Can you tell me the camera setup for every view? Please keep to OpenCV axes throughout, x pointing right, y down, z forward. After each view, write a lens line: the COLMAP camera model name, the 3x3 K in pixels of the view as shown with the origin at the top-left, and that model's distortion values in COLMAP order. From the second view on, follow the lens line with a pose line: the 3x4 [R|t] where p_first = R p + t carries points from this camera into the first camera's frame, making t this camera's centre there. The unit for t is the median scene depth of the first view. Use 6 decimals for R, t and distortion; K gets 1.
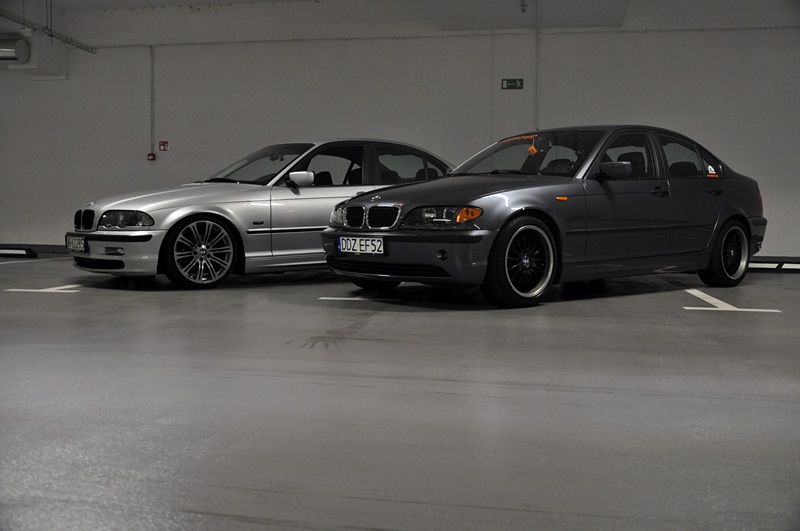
lens RADIAL K [[796.5, 0, 400.0], [0, 796.5, 265.5], [0, 0, 1]] dist [-0.040943, 0.030268]
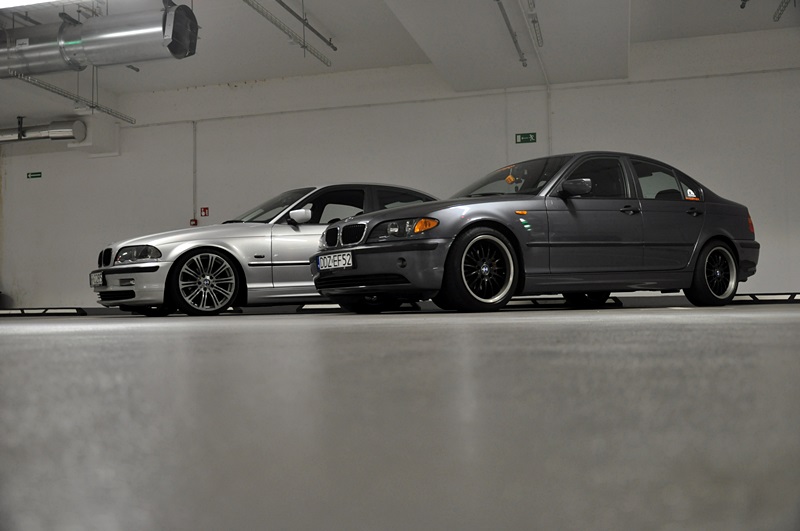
lens RADIAL K [[796.5, 0, 400.0], [0, 796.5, 265.5], [0, 0, 1]] dist [-0.040943, 0.030268]
pose [[0.994791, -0.032104, -0.096745, 0.122039], [0.021088, 0.993393, -0.112807, 0.088631], [0.099727, 0.110179, 0.988896, -0.055052]]
